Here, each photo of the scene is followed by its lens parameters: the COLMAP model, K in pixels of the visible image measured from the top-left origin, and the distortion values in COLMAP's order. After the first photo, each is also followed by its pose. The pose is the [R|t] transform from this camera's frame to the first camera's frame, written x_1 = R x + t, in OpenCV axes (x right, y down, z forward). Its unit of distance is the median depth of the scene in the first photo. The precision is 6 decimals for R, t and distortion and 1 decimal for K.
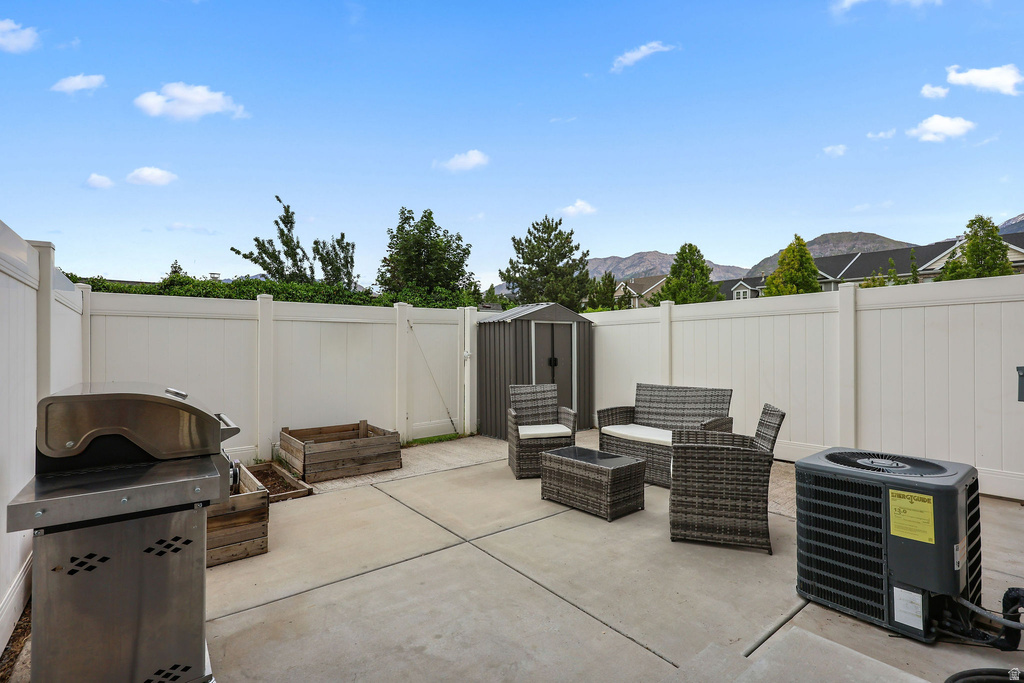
lens RADIAL K [[467.5, 0, 507.0], [0, 467.5, 339.4], [0, 0, 1]] dist [0.001257, -0.000090]
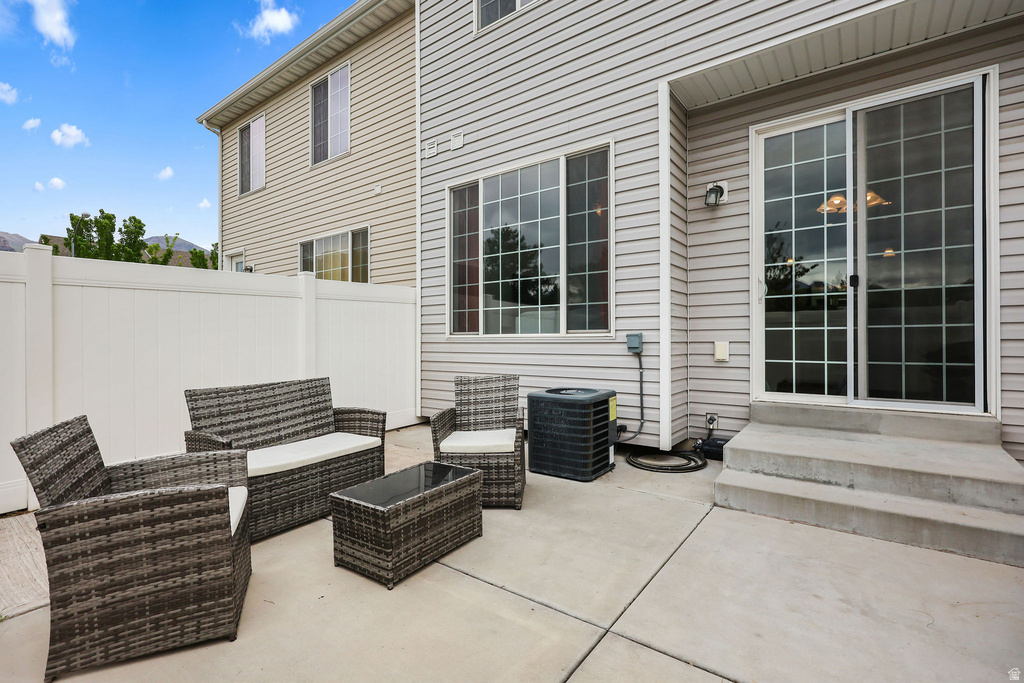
lens RADIAL K [[467.5, 0, 507.0], [0, 467.5, 339.4], [0, 0, 1]] dist [0.001257, -0.000090]
pose [[-0.254395, -0.002508, 0.967097, -0.422605], [-0.002151, 0.999996, 0.002028, 0.031597], [-0.967098, -0.001565, -0.254399, 0.841637]]
